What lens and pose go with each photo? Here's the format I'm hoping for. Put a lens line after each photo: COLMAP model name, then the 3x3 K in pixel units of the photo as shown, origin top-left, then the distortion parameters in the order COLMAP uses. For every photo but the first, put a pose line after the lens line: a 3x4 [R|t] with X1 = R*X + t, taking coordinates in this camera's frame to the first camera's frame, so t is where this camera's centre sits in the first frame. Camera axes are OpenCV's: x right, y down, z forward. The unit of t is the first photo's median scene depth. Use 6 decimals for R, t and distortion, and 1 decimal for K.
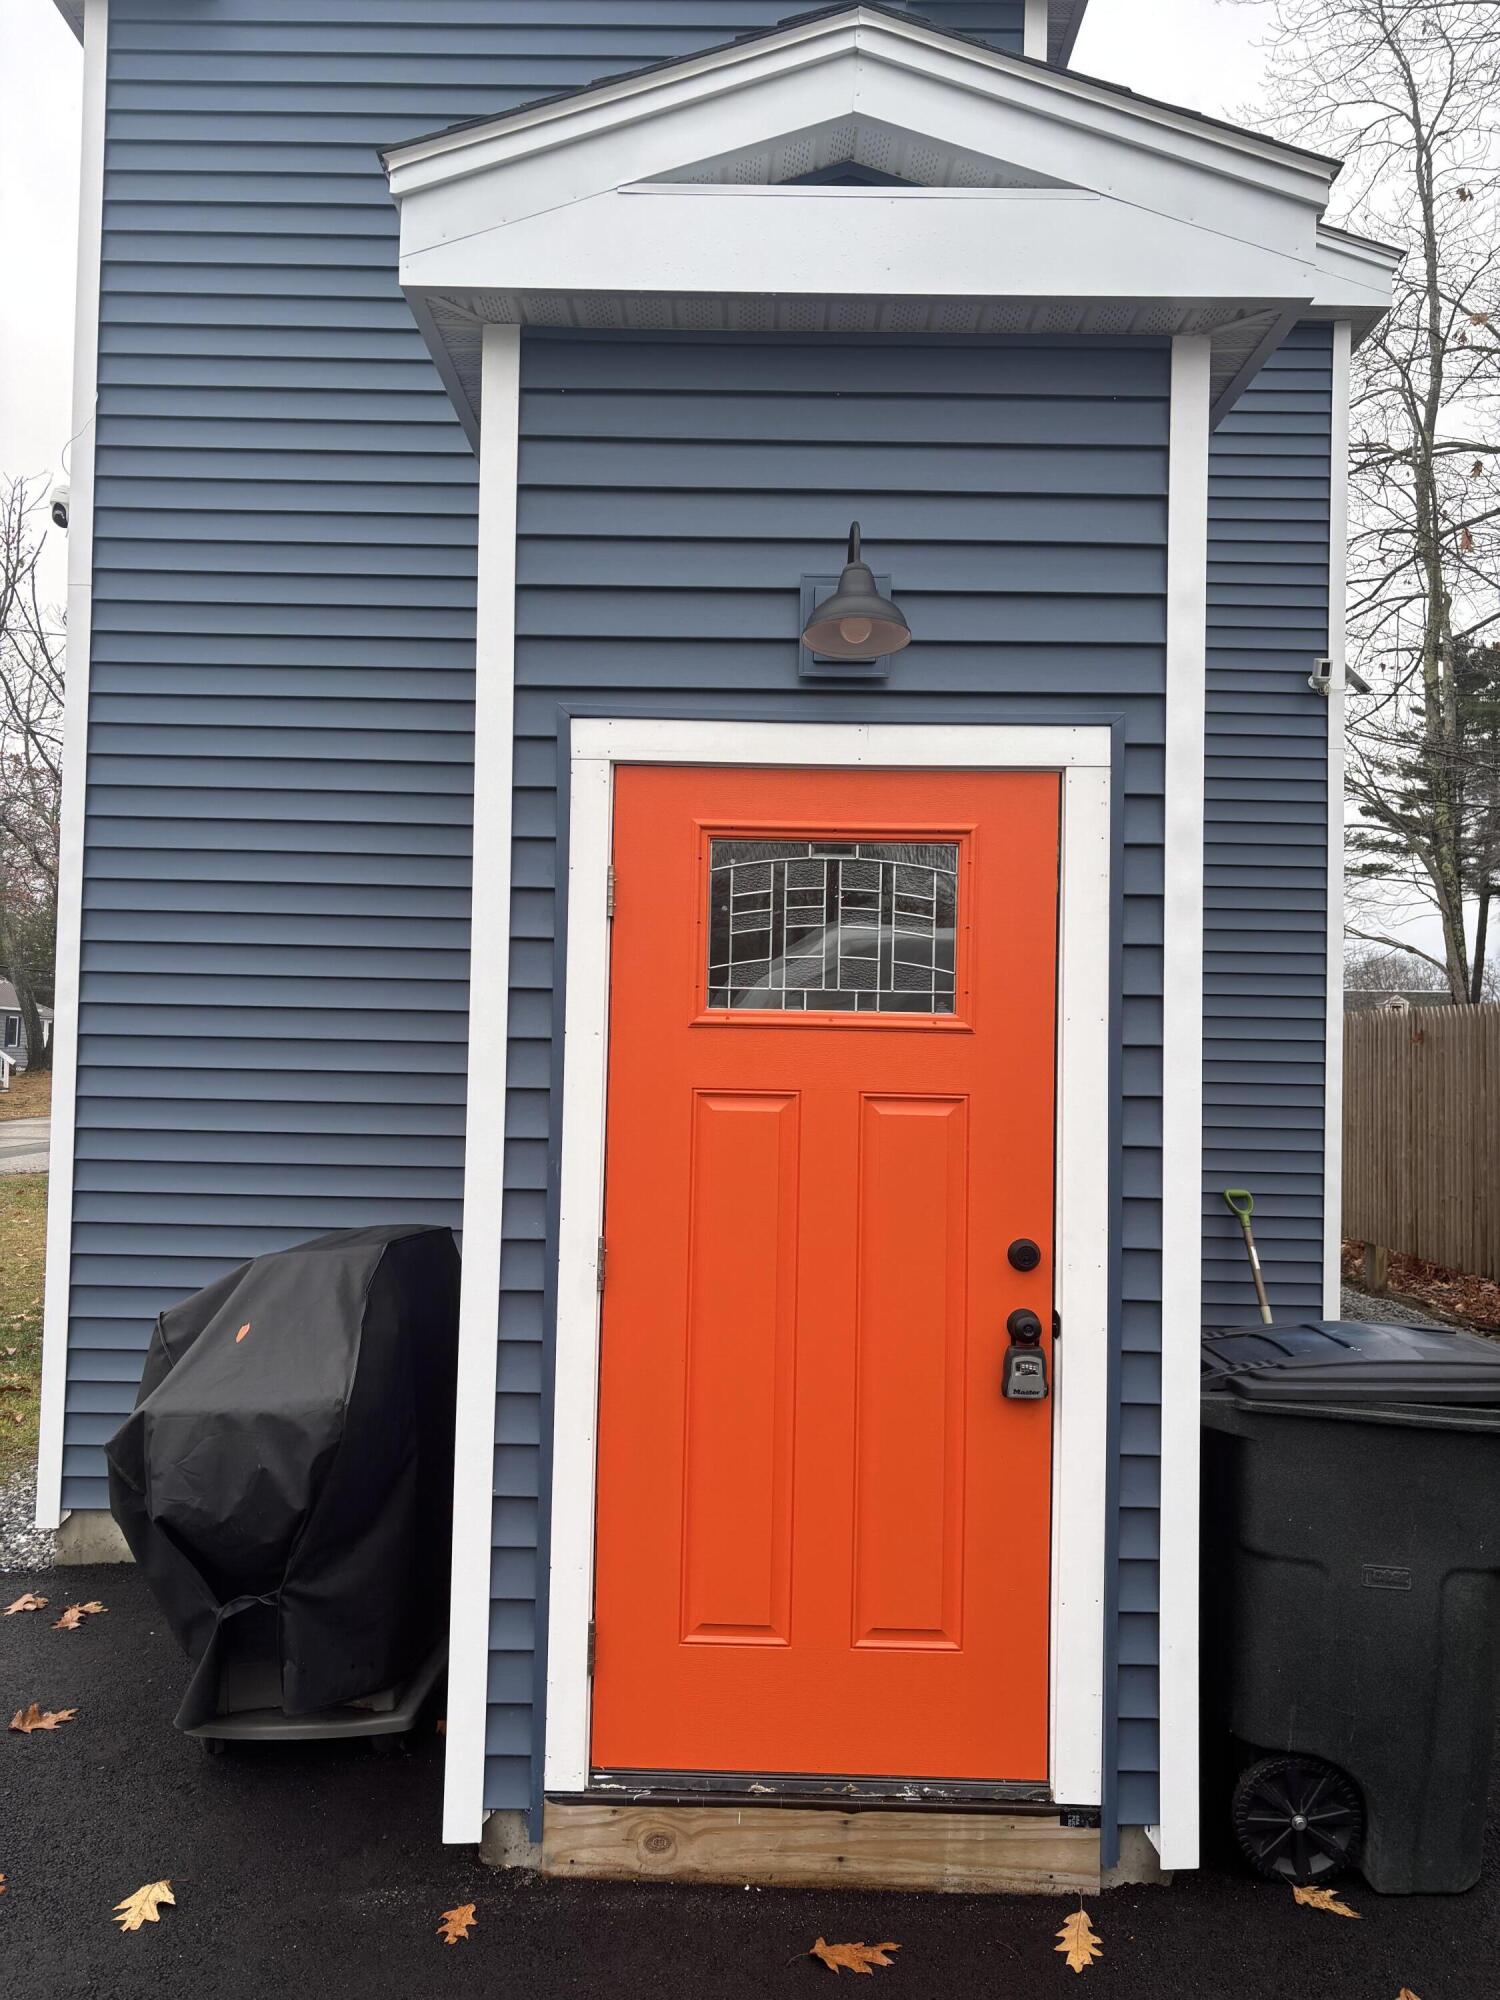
lens RADIAL K [[1548.8, 0, 750.6], [0, 1548.8, 1010.2], [0, 0, 1]] dist [-0.002444, -0.000315]
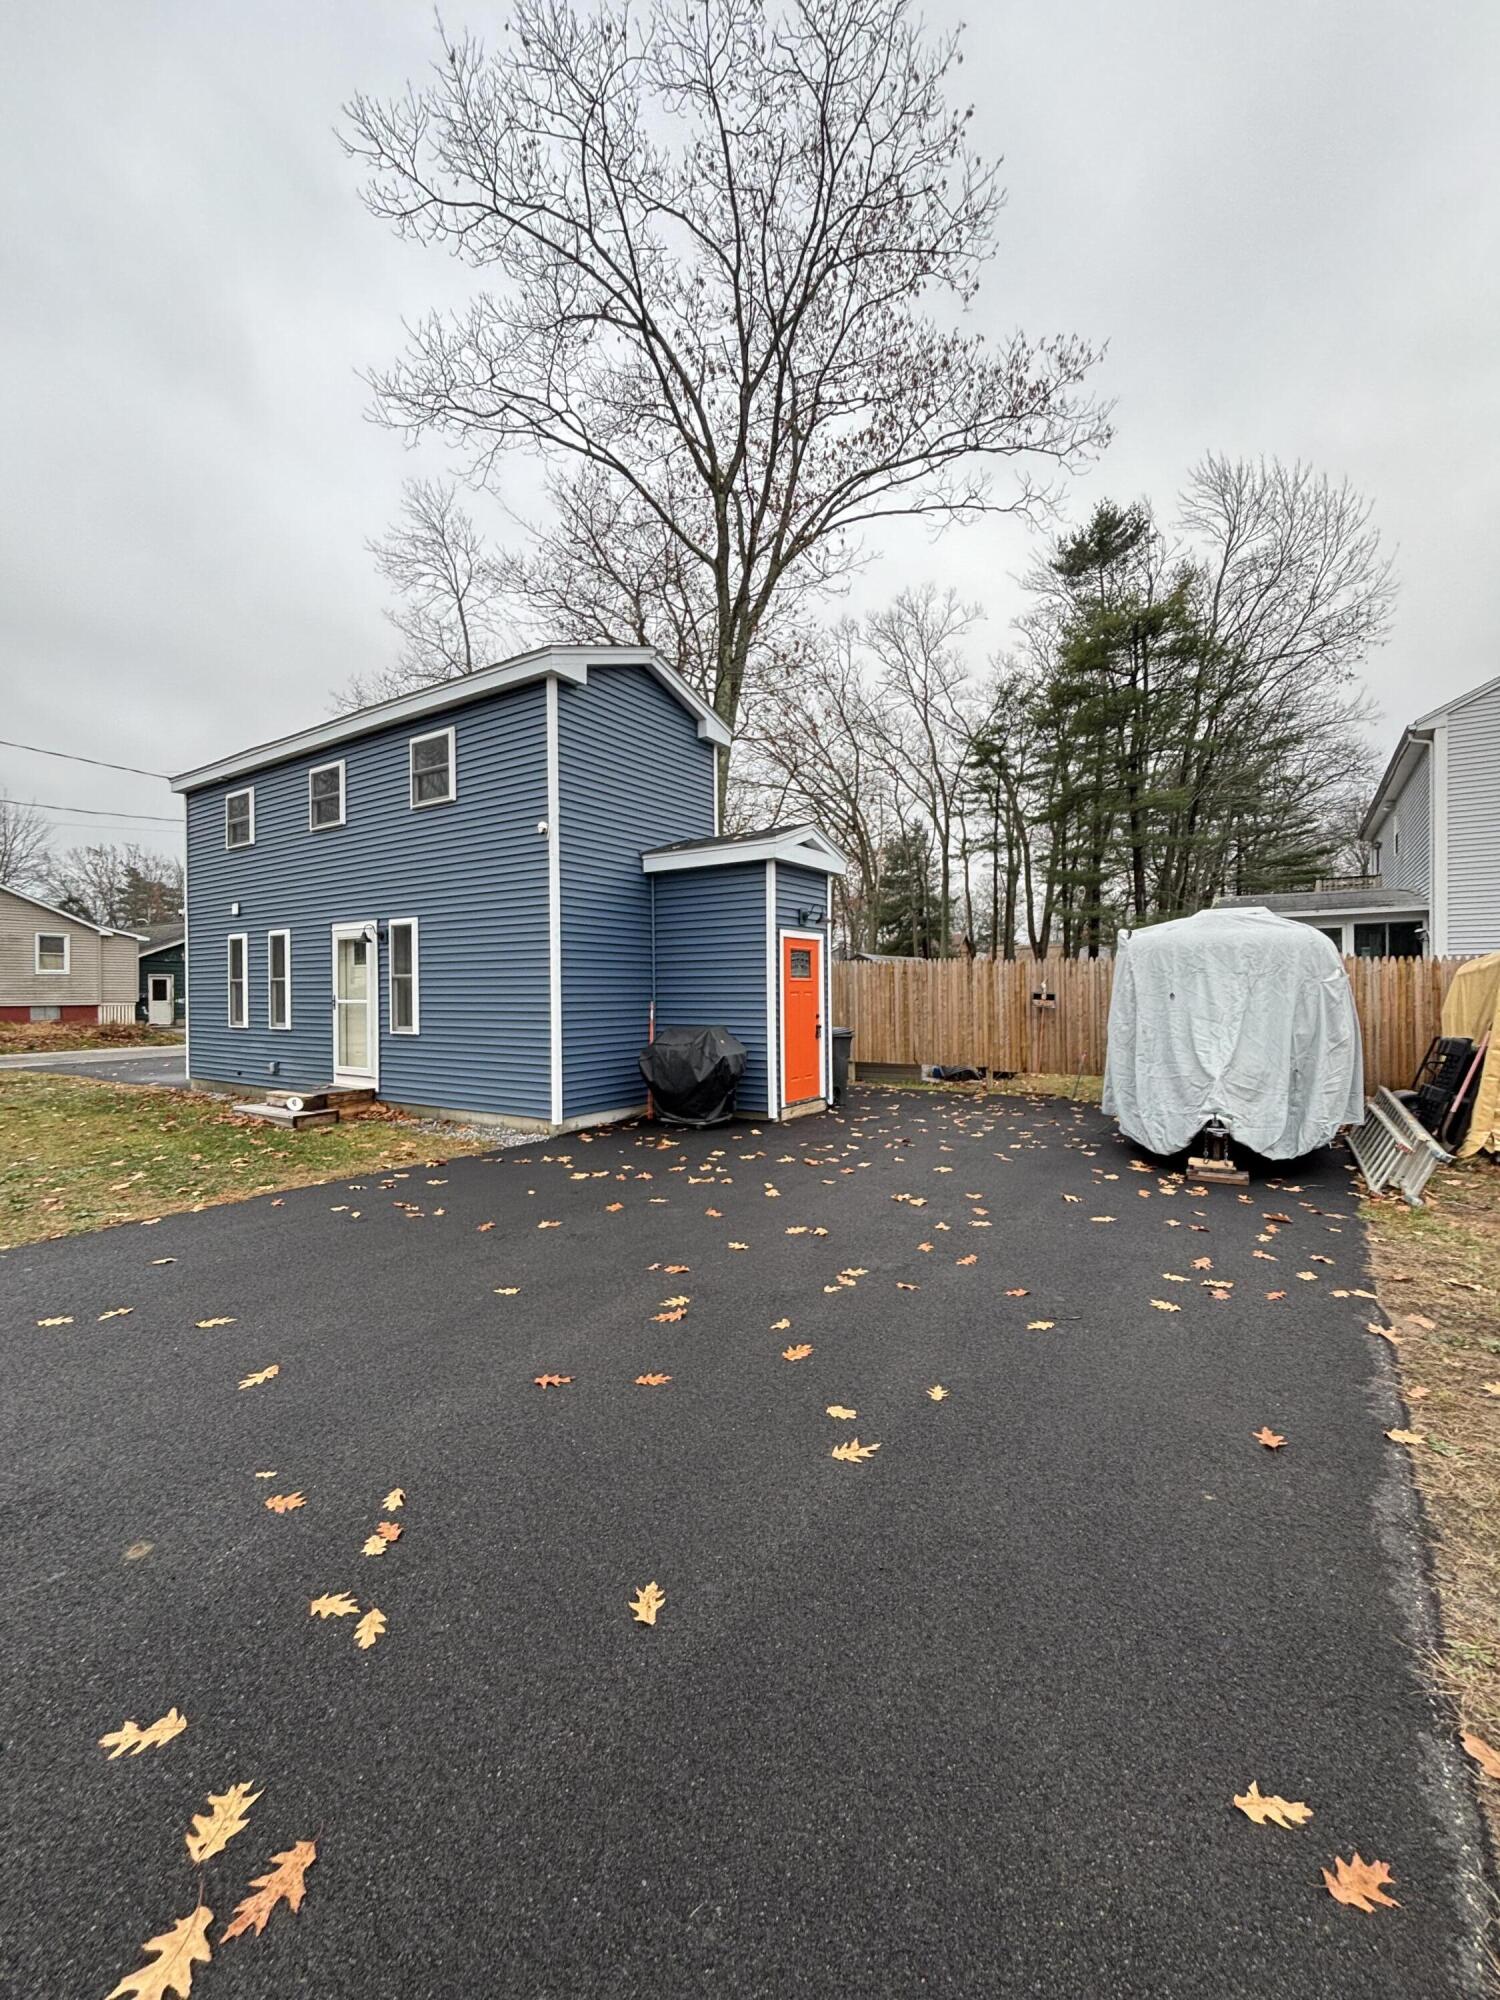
lens RADIAL K [[802.5, 0, 749.2], [0, 802.5, 1002.3], [0, 0, 1]] dist [-0.004240, 0.000198]
pose [[0.530807, -0.020989, 0.847233, -2.826739], [-0.013023, 0.999373, 0.032917, -0.007640], [-0.847393, -0.028506, 0.530201, -0.541679]]
